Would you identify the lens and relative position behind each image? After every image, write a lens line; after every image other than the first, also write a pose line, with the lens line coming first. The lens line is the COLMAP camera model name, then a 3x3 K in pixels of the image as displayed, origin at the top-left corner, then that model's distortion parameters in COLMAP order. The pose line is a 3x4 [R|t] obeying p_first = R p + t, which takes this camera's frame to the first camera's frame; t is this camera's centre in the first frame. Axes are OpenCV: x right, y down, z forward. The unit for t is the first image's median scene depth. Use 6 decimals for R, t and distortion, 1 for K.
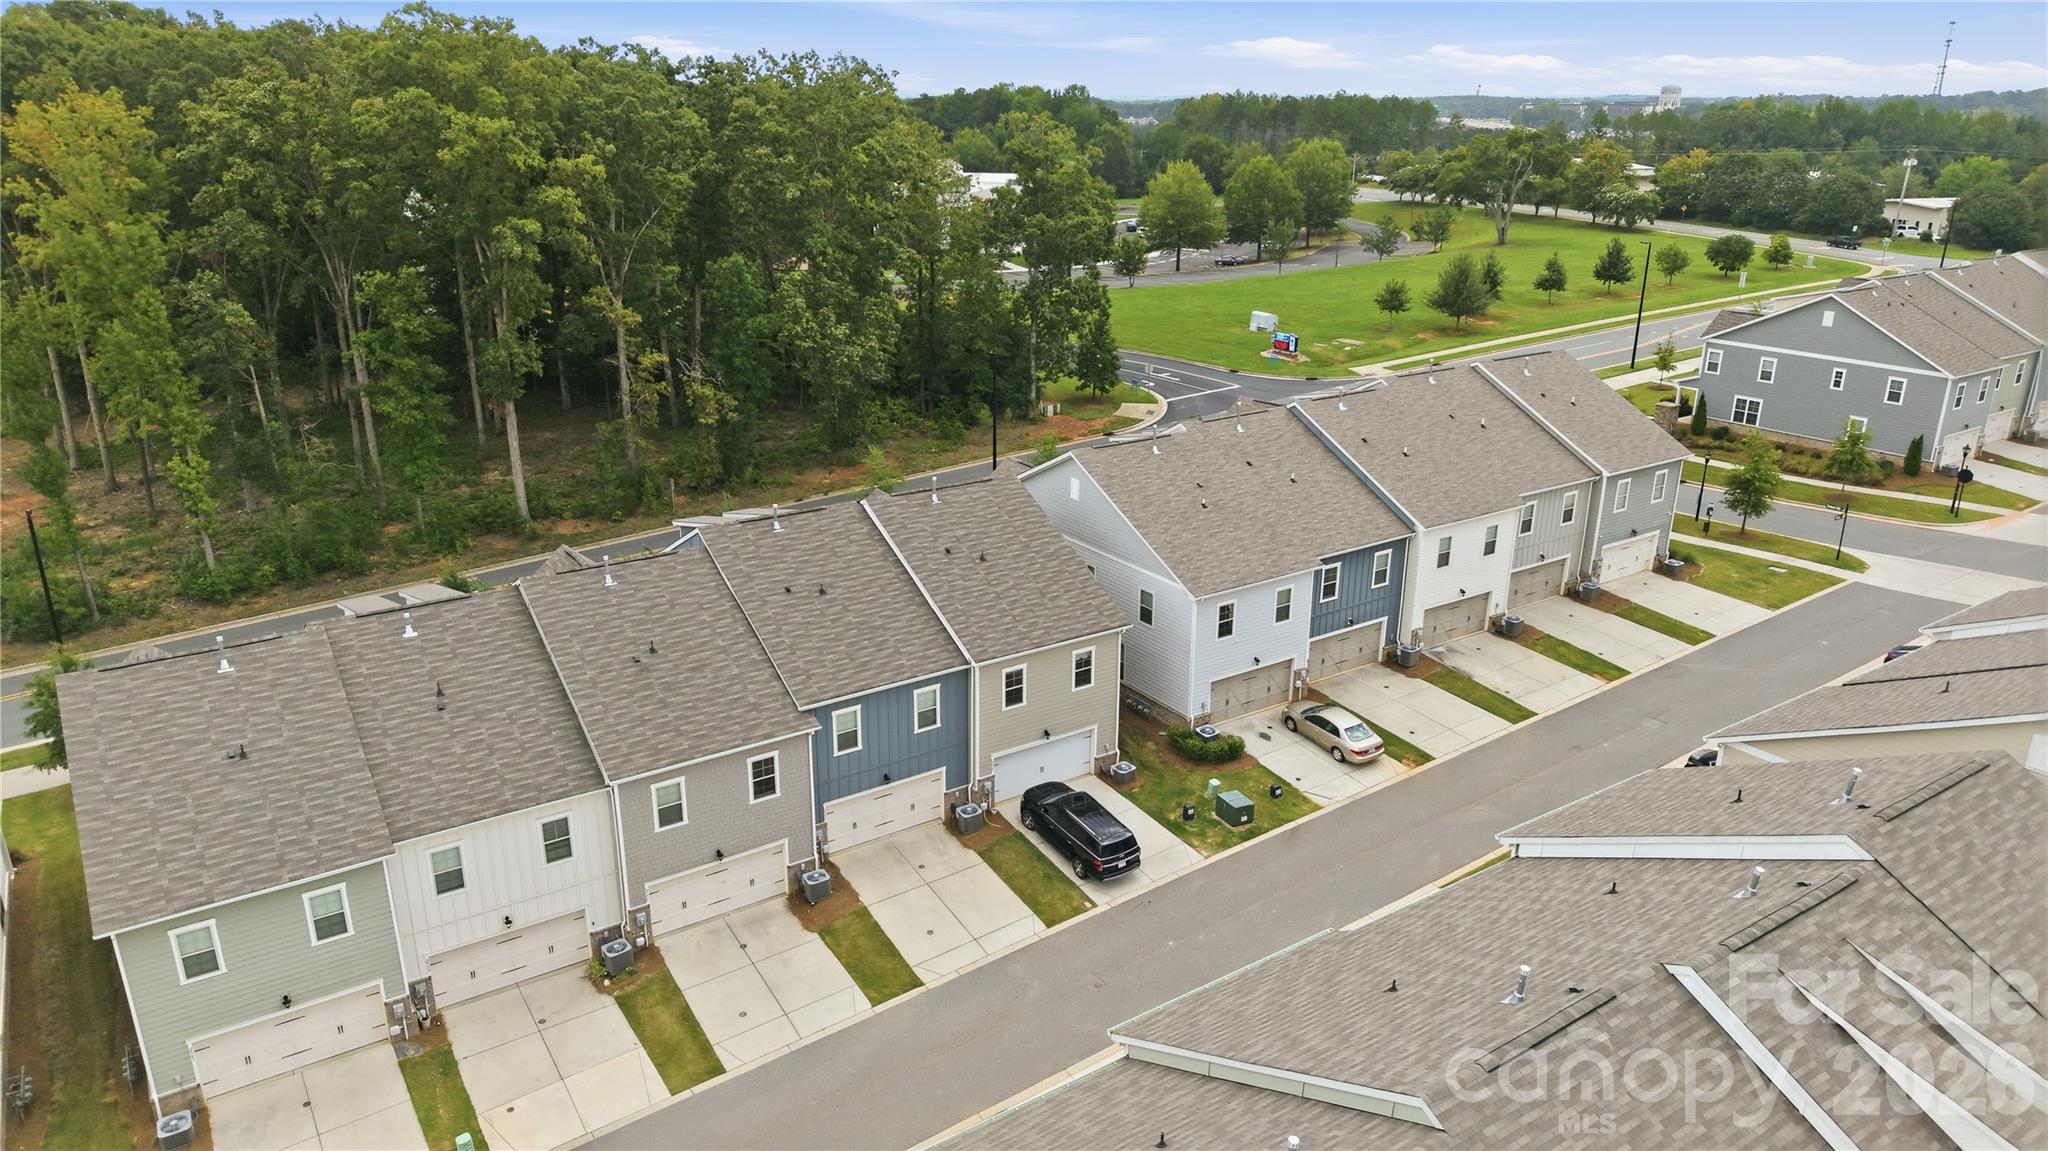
lens RADIAL K [[1373.0, 0, 1024.0], [0, 1373.0, 575.5], [0, 0, 1]] dist [0.045579, -0.050434]
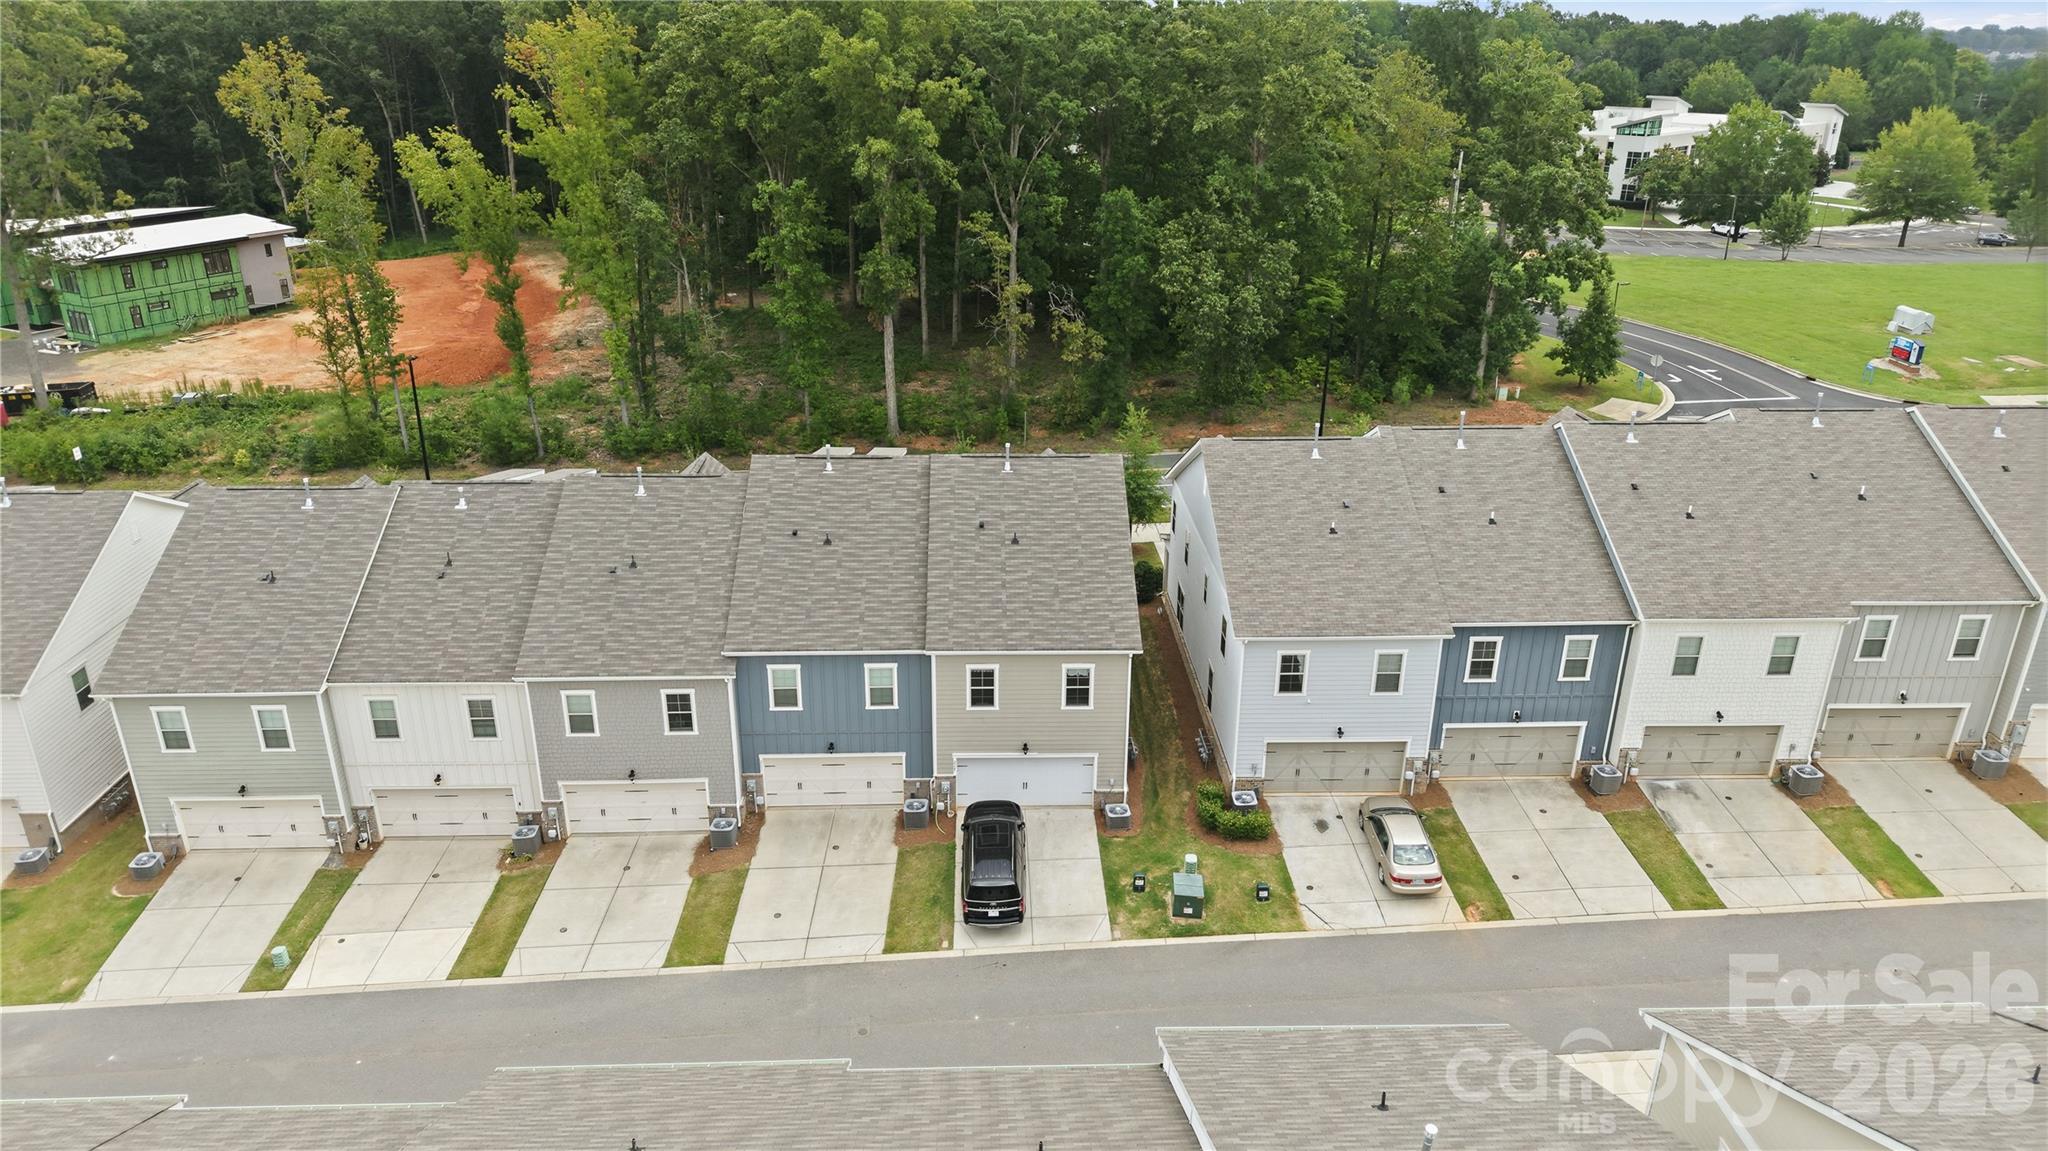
lens RADIAL K [[1373.0, 0, 1024.0], [0, 1373.0, 575.5], [0, 0, 1]] dist [0.045579, -0.050434]
pose [[0.846942, 0.203098, -0.491366, 0.400232], [-0.180144, 0.979119, 0.094198, -0.072052], [0.500237, 0.008737, 0.865844, 0.214298]]
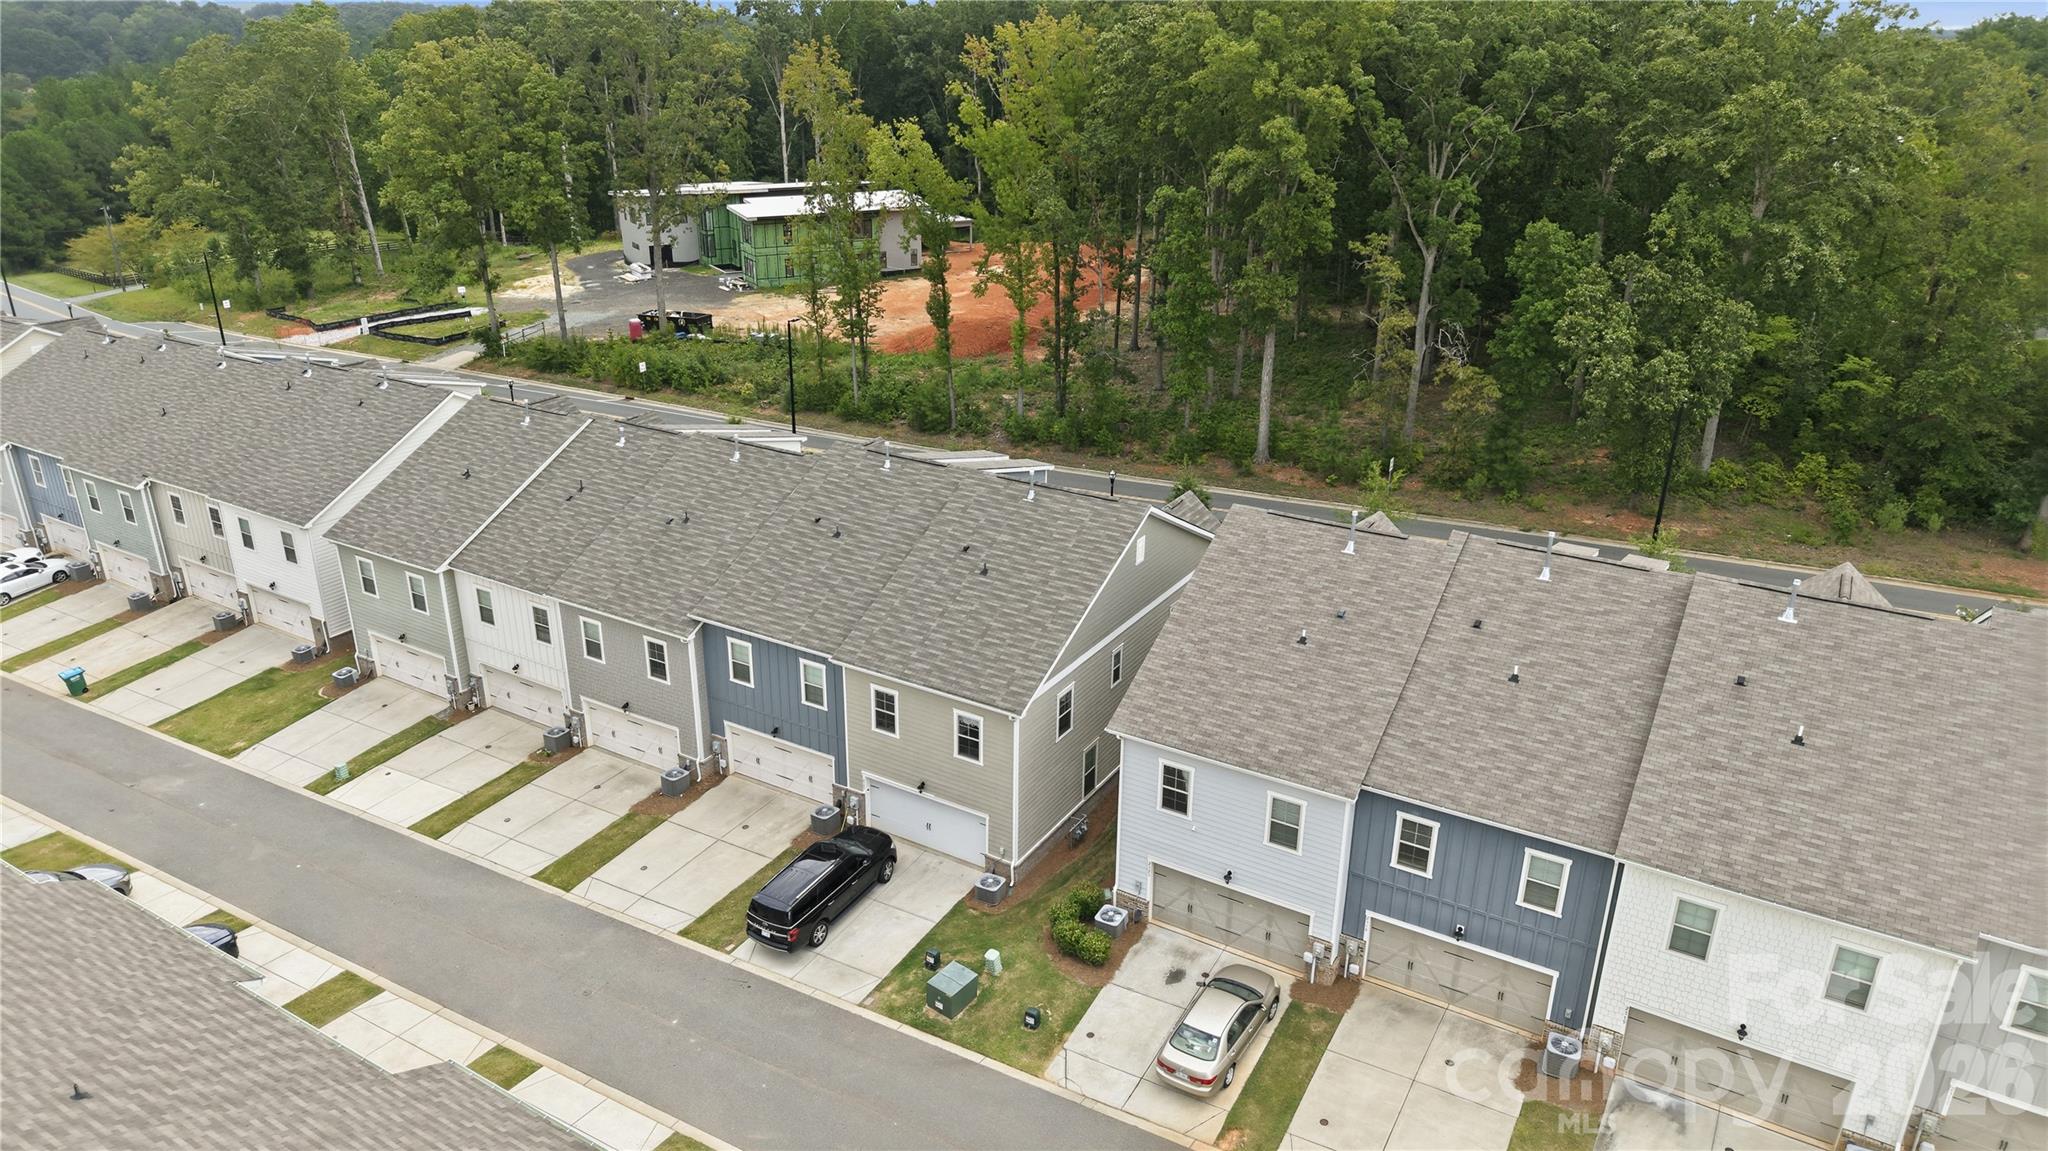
lens RADIAL K [[1373.0, 0, 1024.0], [0, 1373.0, 575.5], [0, 0, 1]] dist [0.045579, -0.050434]
pose [[0.417897, 0.344663, -0.840577, 0.655413], [-0.310438, 0.923723, 0.224420, -0.196716], [0.853809, 0.167163, 0.493018, 0.576431]]
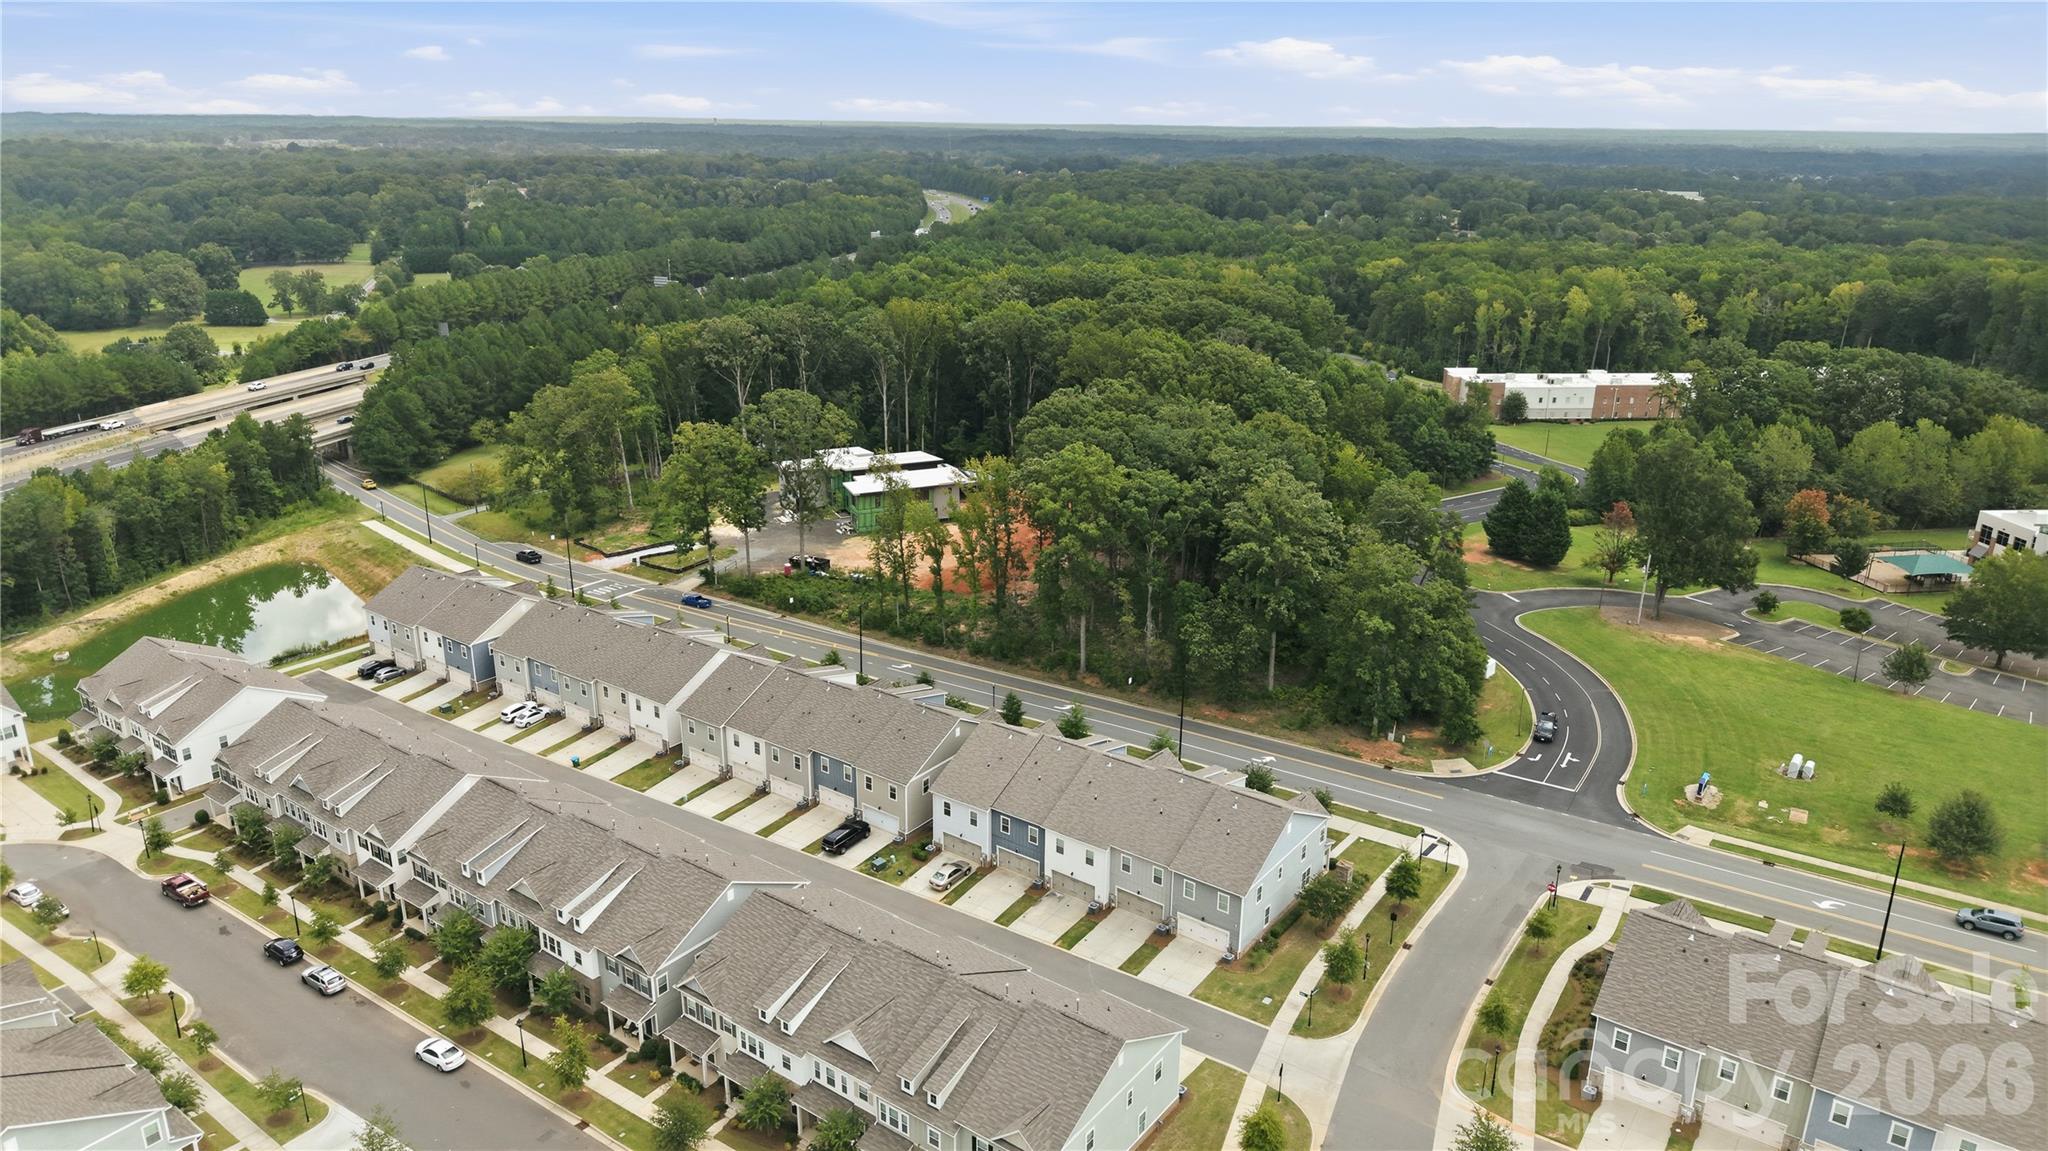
lens RADIAL K [[1403.0, 0, 1037.0], [0, 1403.0, 573.3], [0, 0, 1]] dist [0.093562, -0.089214]
pose [[0.337800, 0.300098, -0.892094, 2.213403], [-0.322456, 0.927349, 0.189857, -0.842646], [0.884259, 0.223527, 0.410027, 0.061864]]
